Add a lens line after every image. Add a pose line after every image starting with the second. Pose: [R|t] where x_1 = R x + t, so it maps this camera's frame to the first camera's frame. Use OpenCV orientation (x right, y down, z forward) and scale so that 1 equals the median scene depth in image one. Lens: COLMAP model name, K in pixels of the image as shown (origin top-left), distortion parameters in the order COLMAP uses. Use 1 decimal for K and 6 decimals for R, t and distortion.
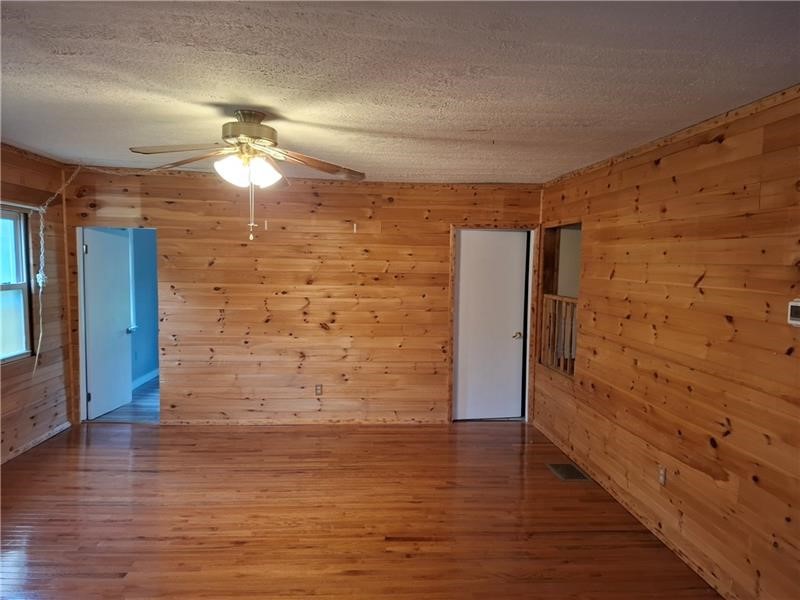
lens RADIAL K [[561.6, 0, 400.0], [0, 561.6, 300.0], [0, 0, 1]] dist [0.147979, -0.201469]
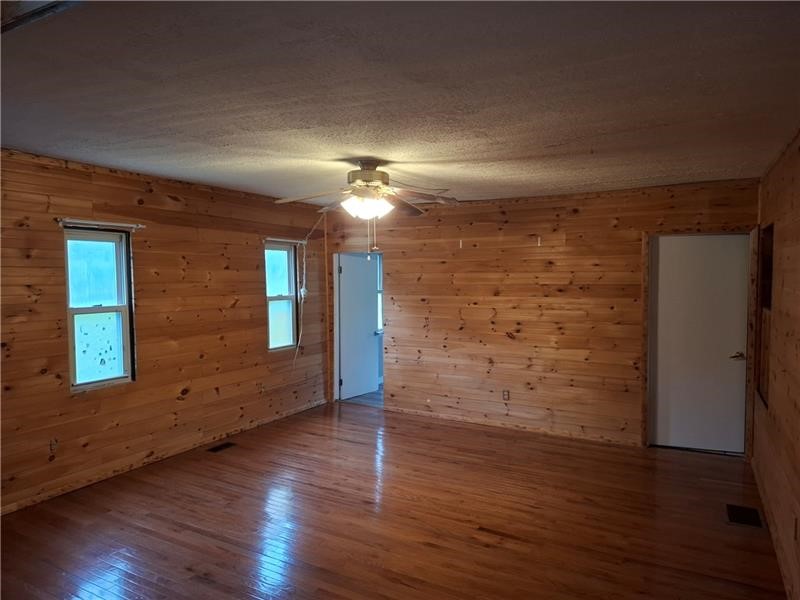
lens RADIAL K [[561.6, 0, 400.0], [0, 561.6, 300.0], [0, 0, 1]] dist [0.147979, -0.201469]
pose [[0.836083, 0.003552, -0.548592, 0.278393], [-0.016048, 0.999709, -0.017985, 0.002183], [0.548368, 0.023840, 0.835897, -0.005048]]
